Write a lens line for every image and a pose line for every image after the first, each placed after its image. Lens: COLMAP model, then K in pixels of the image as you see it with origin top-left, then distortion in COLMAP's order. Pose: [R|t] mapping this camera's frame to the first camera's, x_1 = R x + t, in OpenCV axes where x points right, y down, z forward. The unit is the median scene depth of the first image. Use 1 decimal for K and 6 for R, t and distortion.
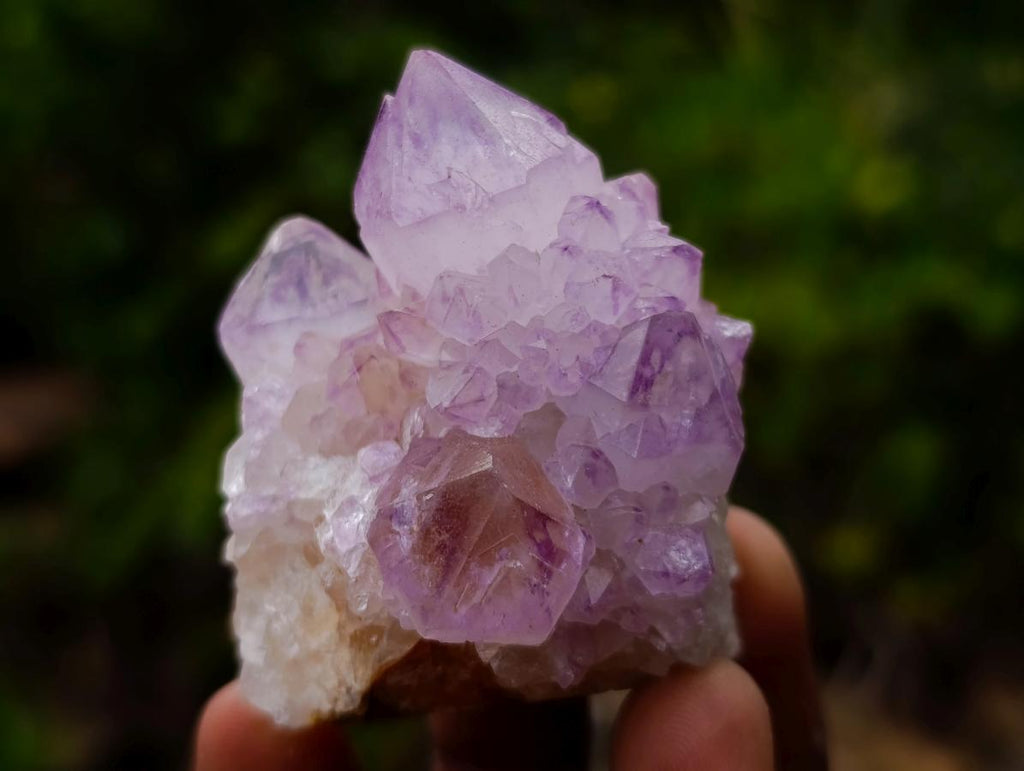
lens RADIAL K [[1552.7, 0, 512.0], [0, 1552.7, 385.5], [0, 0, 1]] dist [0.279009, -1.526394]
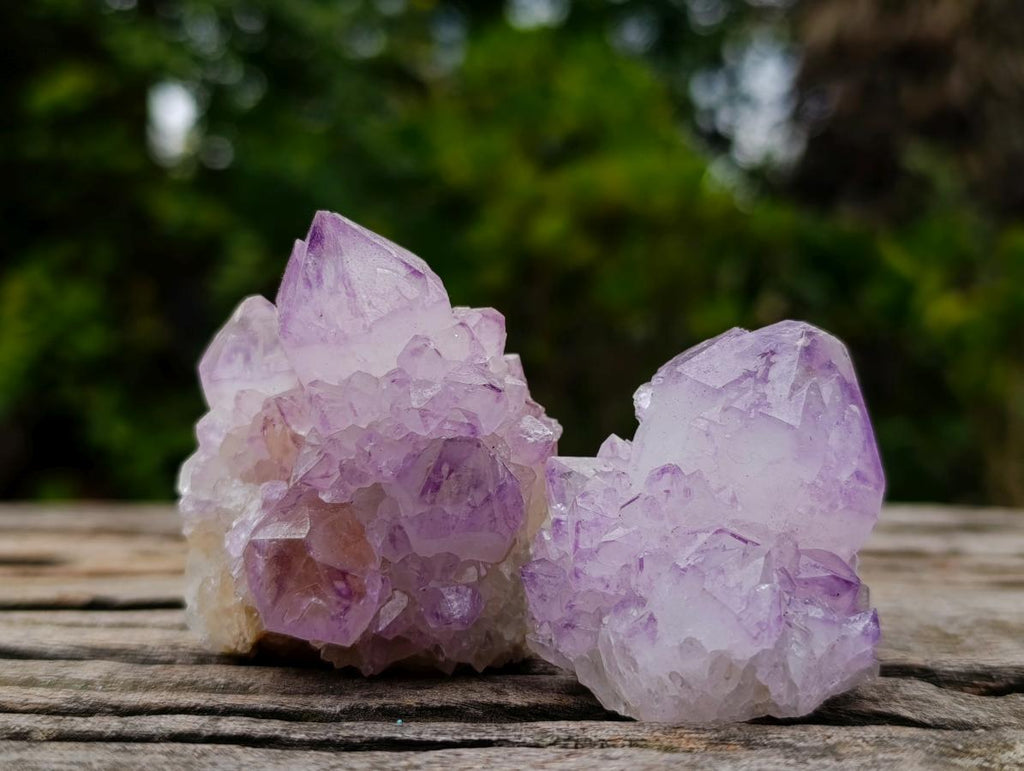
lens RADIAL K [[1552.7, 0, 512.0], [0, 1552.7, 385.5], [0, 0, 1]] dist [0.279009, -1.526394]
pose [[0.962072, 0.152689, -0.226060, 0.447075], [-0.104020, 0.971405, 0.213430, -0.388251], [0.252184, -0.181820, 0.950444, -0.289649]]
